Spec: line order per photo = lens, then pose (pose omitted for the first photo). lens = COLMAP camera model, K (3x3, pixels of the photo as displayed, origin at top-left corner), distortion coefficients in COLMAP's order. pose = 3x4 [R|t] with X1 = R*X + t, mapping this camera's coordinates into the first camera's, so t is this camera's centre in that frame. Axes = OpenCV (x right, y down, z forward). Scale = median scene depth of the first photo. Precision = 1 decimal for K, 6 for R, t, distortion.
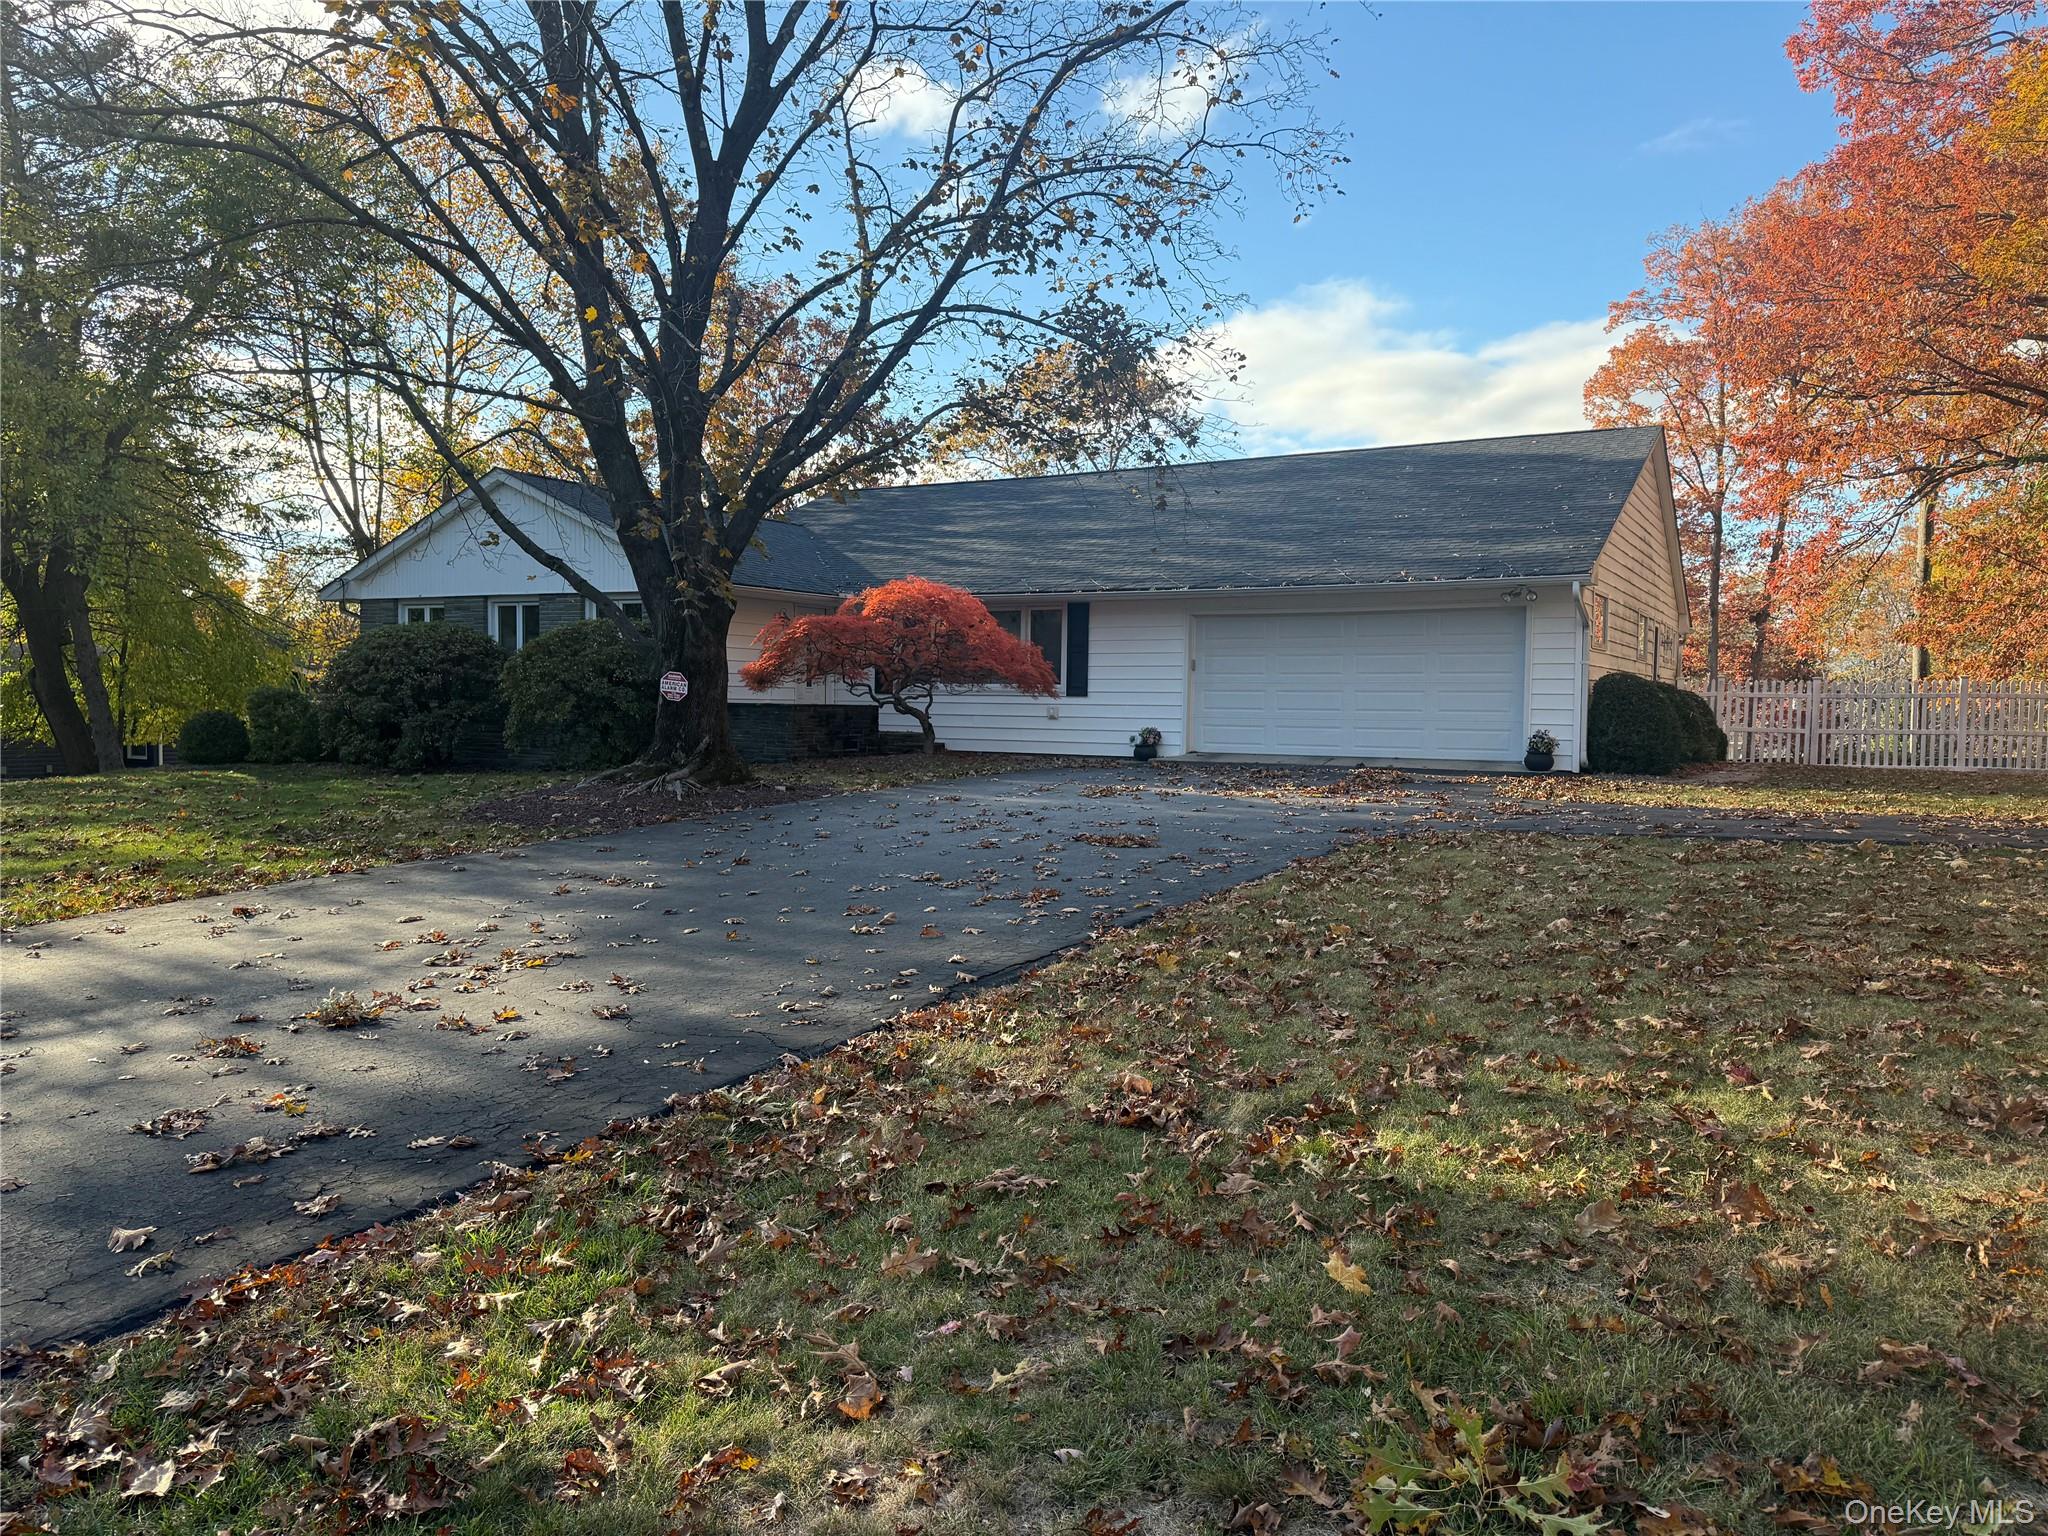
lens RADIAL K [[1453.0, 0, 1024.0], [0, 1453.0, 768.0], [0, 0, 1]] dist [0.028575, -0.004781]
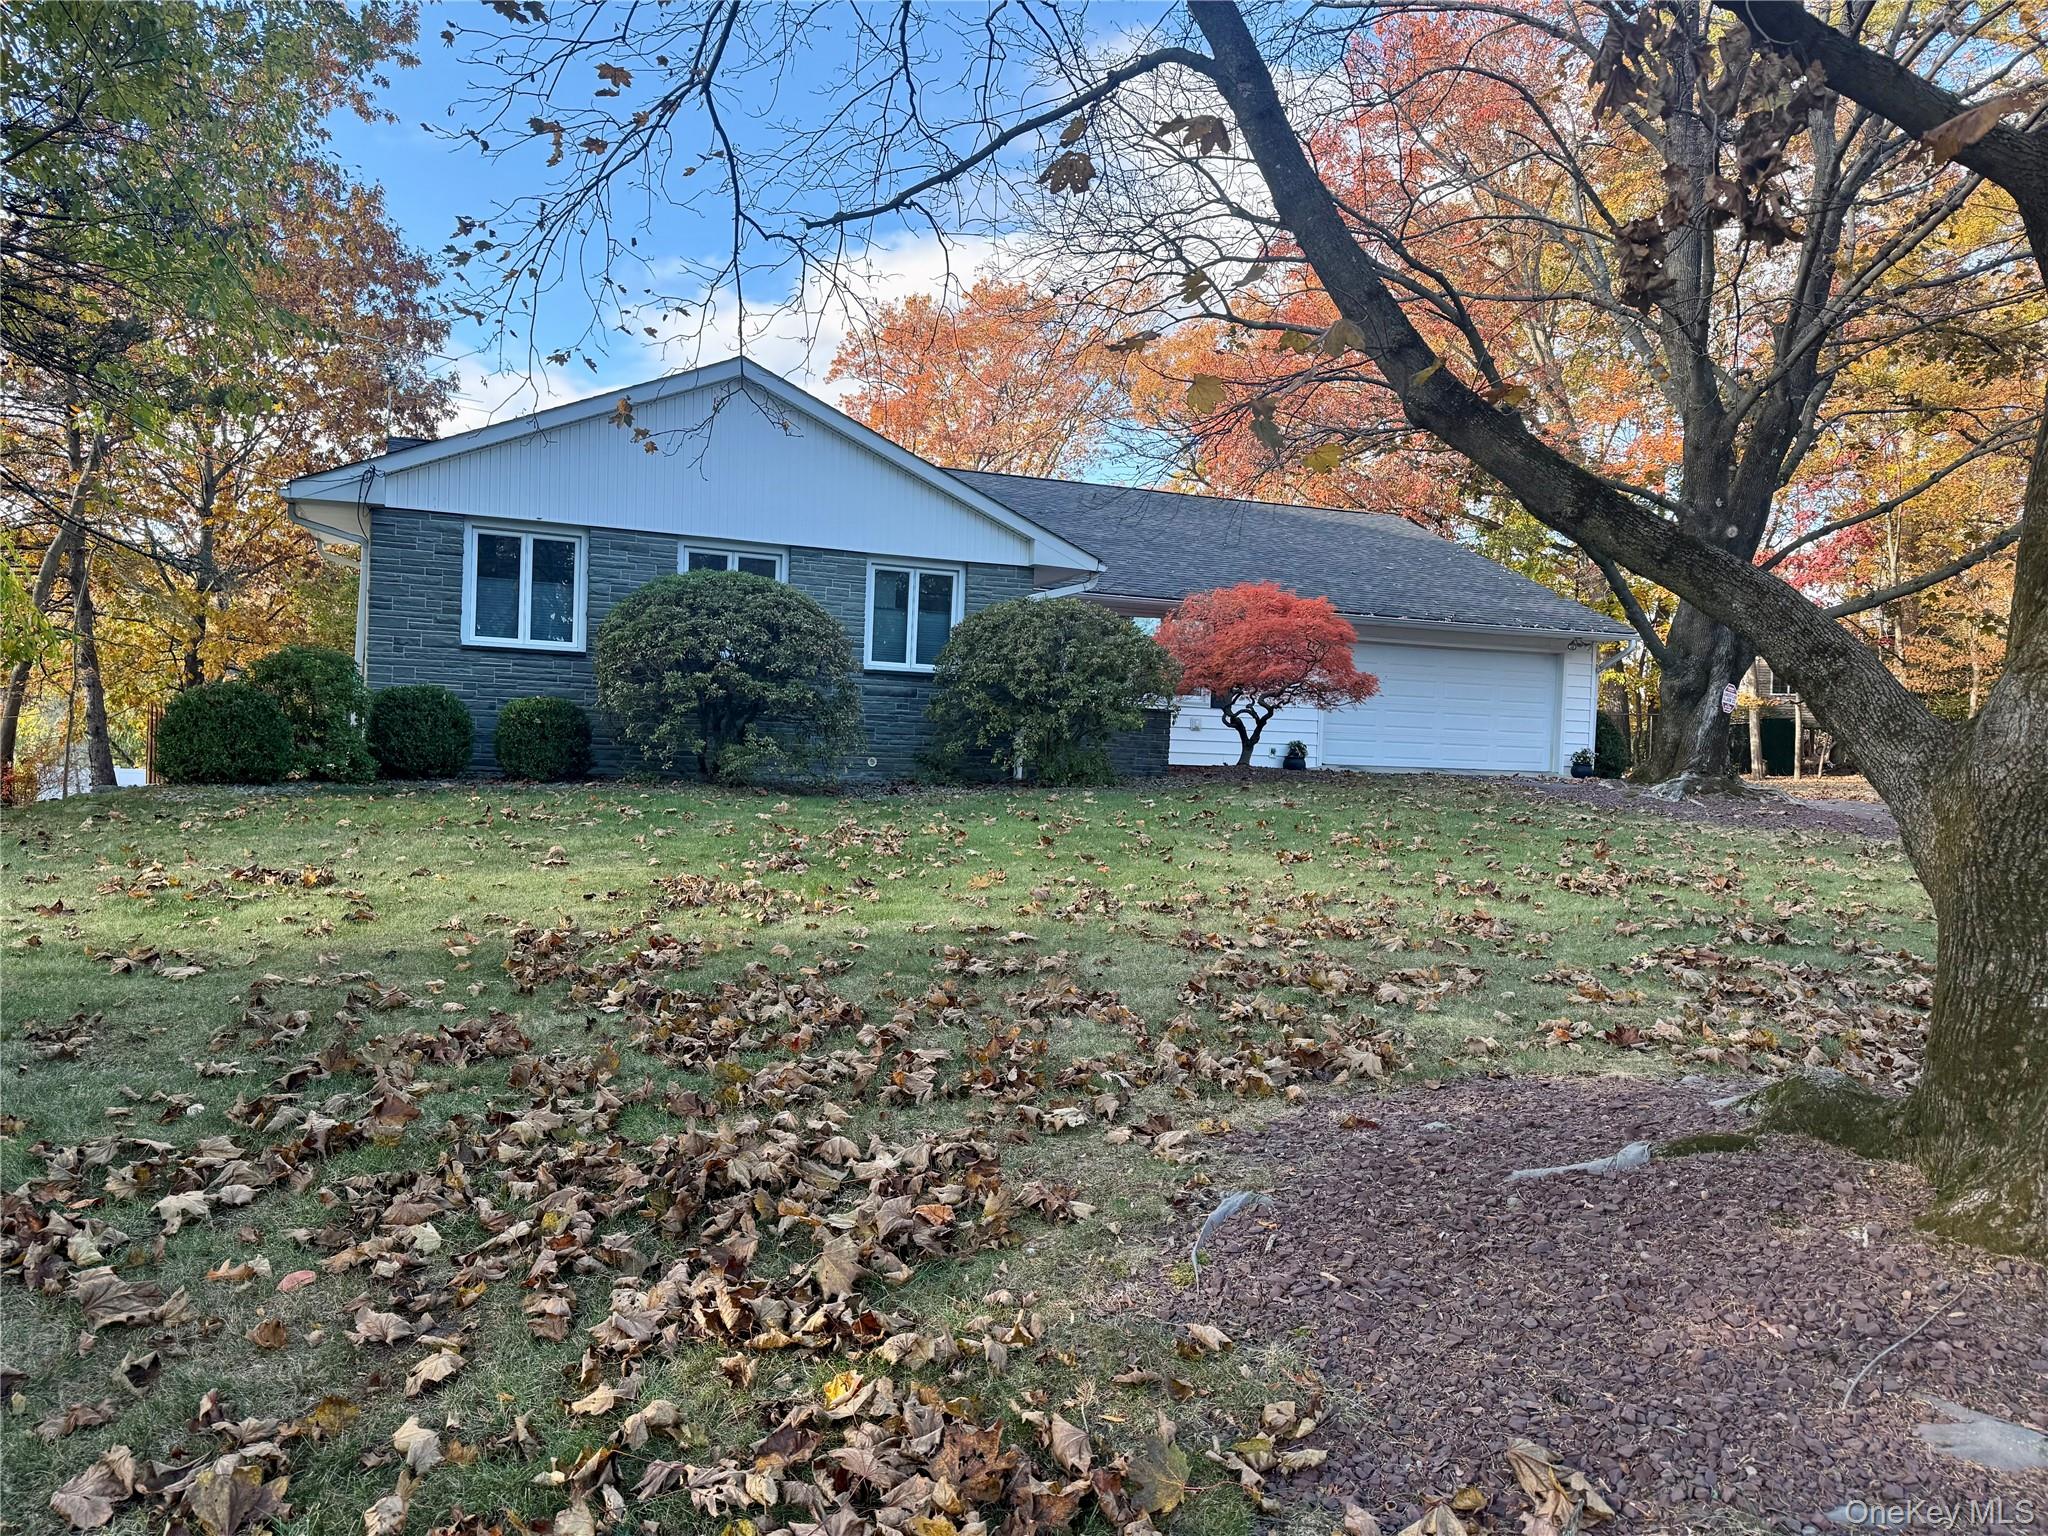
lens RADIAL K [[1453.0, 0, 1024.0], [0, 1453.0, 768.0], [0, 0, 1]] dist [0.028575, -0.004781]
pose [[0.648878, 0.001693, 0.760891, -0.829363], [0.013765, 0.999808, -0.013964, 0.004791], [-0.760768, 0.019535, 0.648730, 0.448498]]
